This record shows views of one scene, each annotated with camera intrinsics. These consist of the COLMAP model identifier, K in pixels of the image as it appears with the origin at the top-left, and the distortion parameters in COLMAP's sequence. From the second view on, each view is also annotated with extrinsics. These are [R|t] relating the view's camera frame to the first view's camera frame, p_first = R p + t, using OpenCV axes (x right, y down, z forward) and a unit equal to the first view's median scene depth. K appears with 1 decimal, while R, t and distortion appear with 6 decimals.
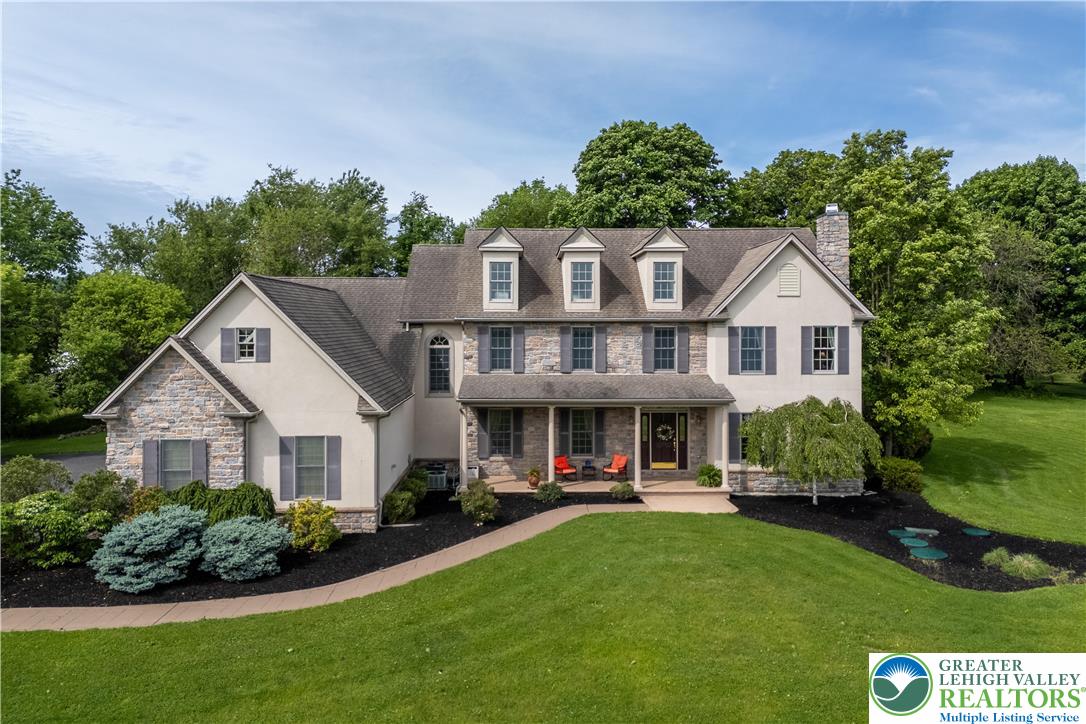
lens RADIAL K [[777.6, 0, 543.1], [0, 777.6, 347.6], [0, 0, 1]] dist [0.012425, -0.004980]
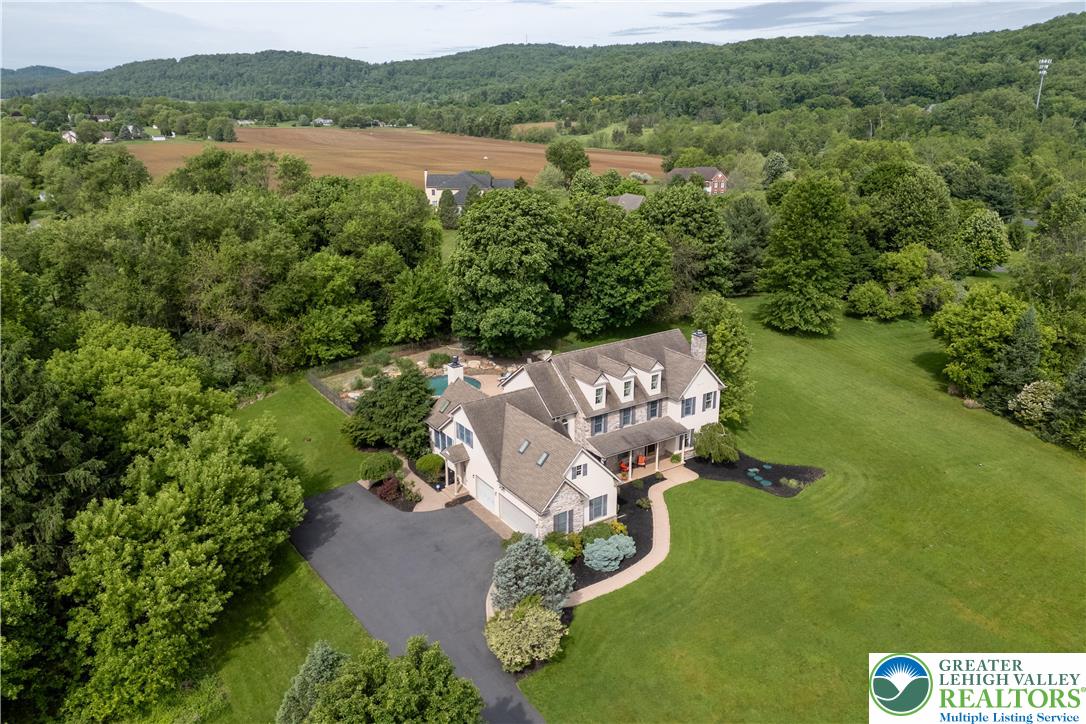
lens RADIAL K [[777.6, 0, 543.1], [0, 777.6, 347.6], [0, 0, 1]] dist [0.012425, -0.004980]
pose [[0.843967, -0.160866, 0.511704, -1.360264], [0.015327, 0.960813, 0.276774, -0.870457], [-0.536176, -0.225745, 0.813360, -0.732035]]
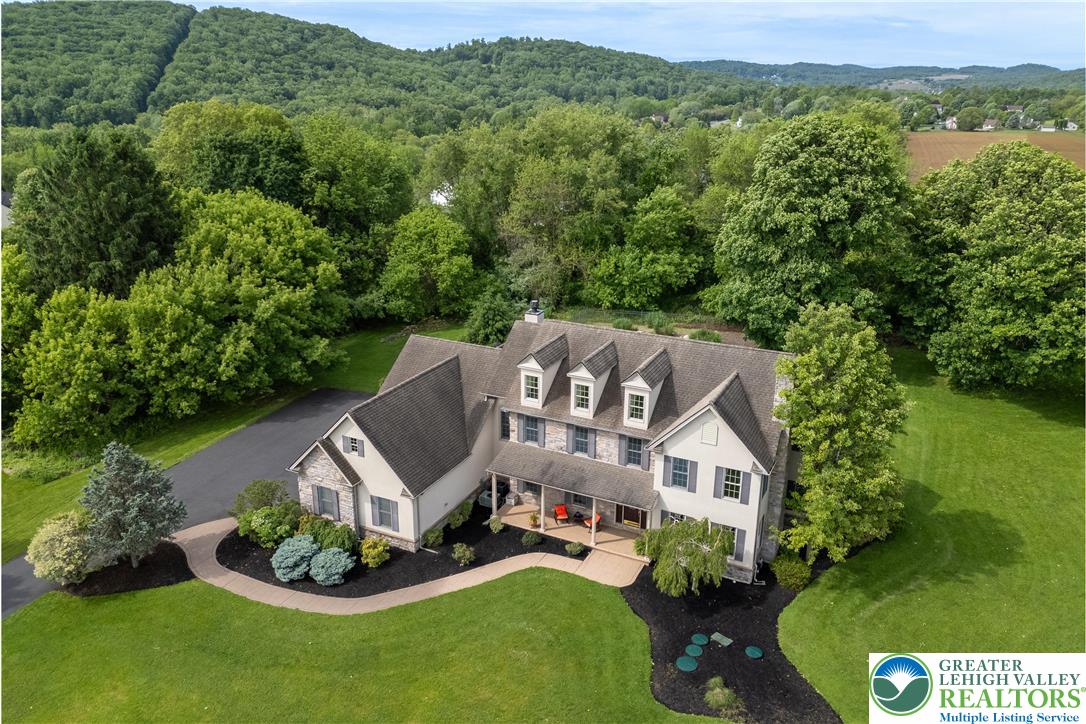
lens RADIAL K [[764.6, 0, 556.6], [0, 764.6, 363.9], [0, 0, 1]] dist [0.023333, -0.002889]
pose [[0.889589, 0.160049, -0.427804, 0.622471], [-0.023137, 0.951188, 0.307745, -0.596181], [0.456176, -0.263868, 0.849869, -0.213098]]
